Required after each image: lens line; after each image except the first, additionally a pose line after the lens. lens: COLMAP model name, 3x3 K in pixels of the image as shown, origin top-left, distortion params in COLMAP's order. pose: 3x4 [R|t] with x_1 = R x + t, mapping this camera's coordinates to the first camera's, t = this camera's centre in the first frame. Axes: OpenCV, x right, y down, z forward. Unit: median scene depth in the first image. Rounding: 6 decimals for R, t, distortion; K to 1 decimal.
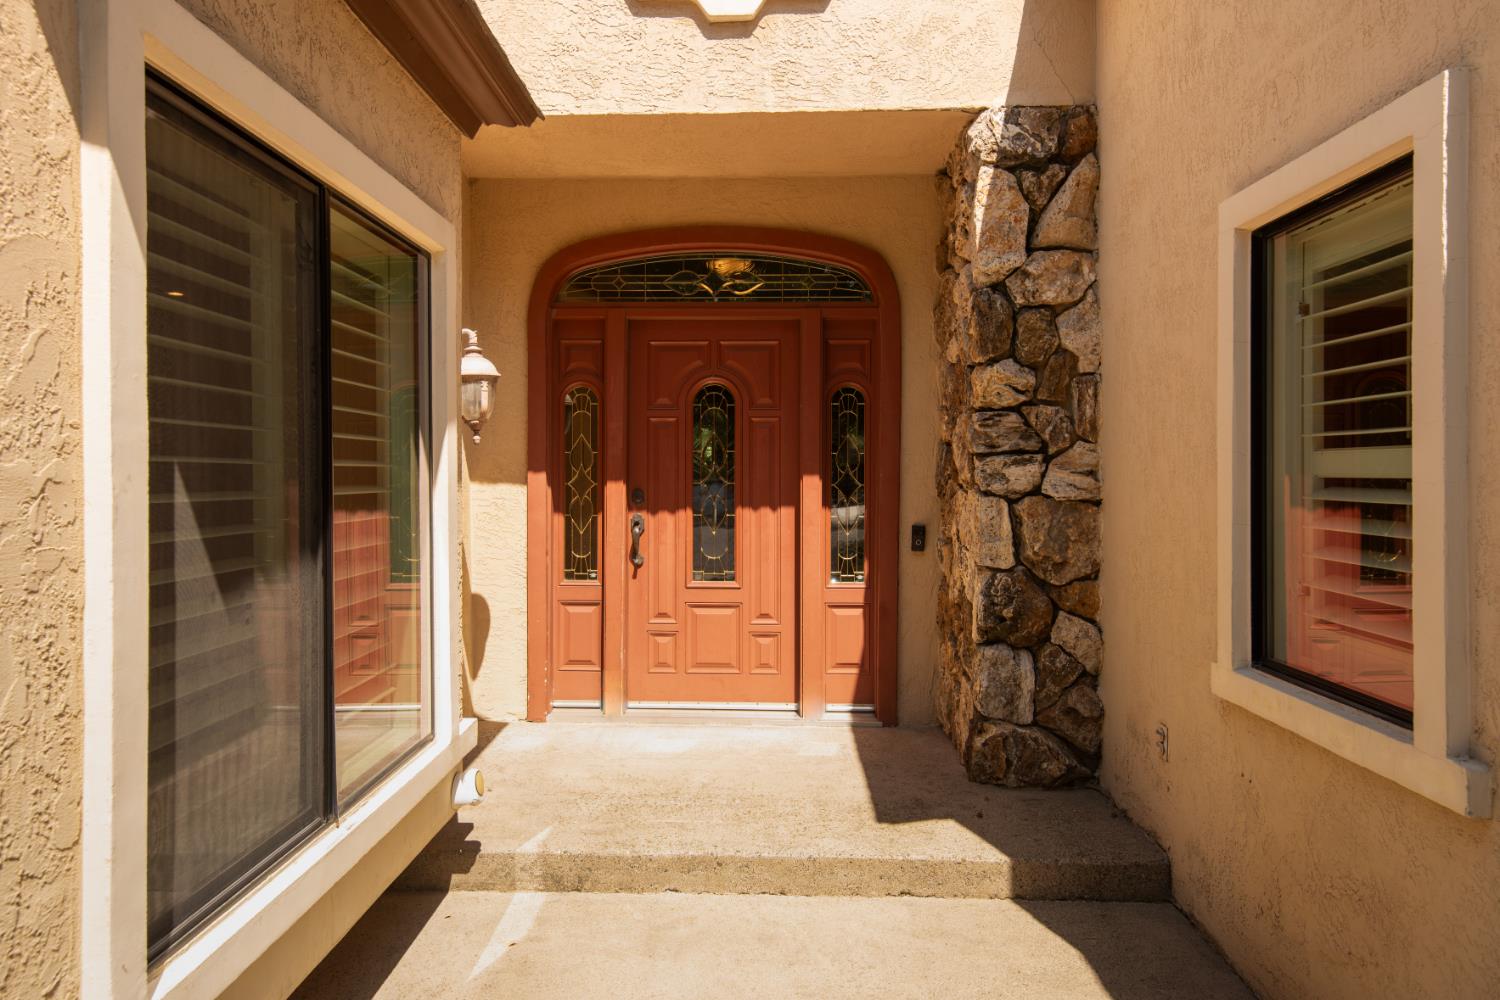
lens RADIAL K [[981.7, 0, 742.7], [0, 981.7, 489.8], [0, 0, 1]] dist [0.001316, 0.000467]
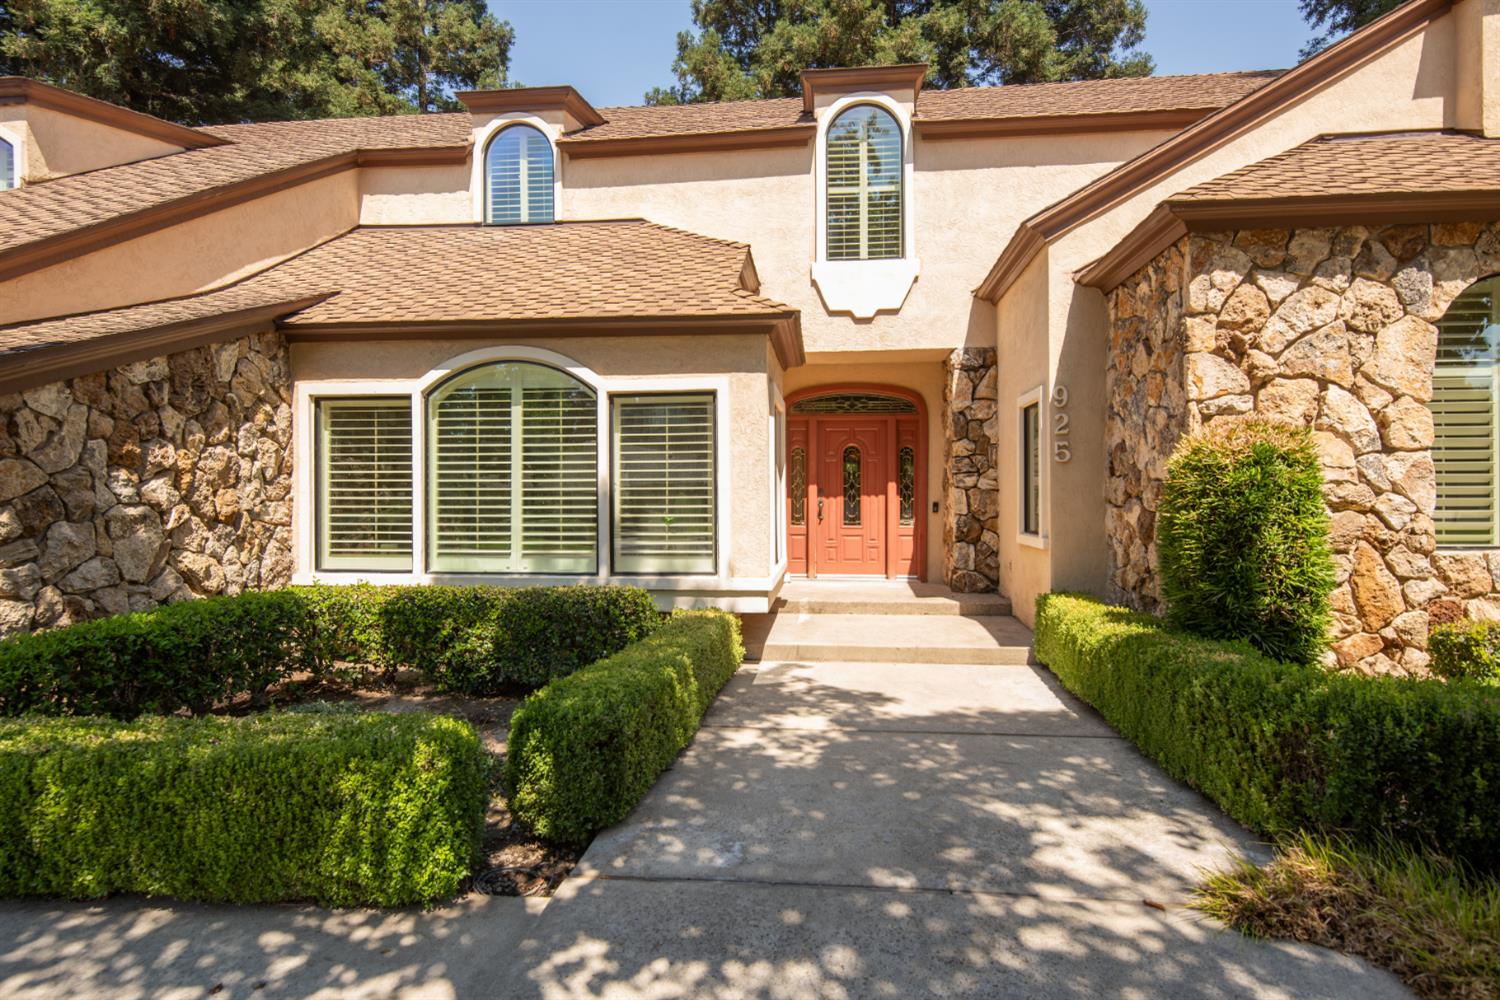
lens RADIAL K [[782.4, 0, 763.1], [0, 782.4, 498.9], [0, 0, 1]] dist [0.012875, -0.006982]
pose [[0.997341, -0.001738, -0.072859, -0.137860], [0.000933, 0.999938, -0.011078, 0.060652], [0.072874, 0.010980, 0.997281, -1.247138]]
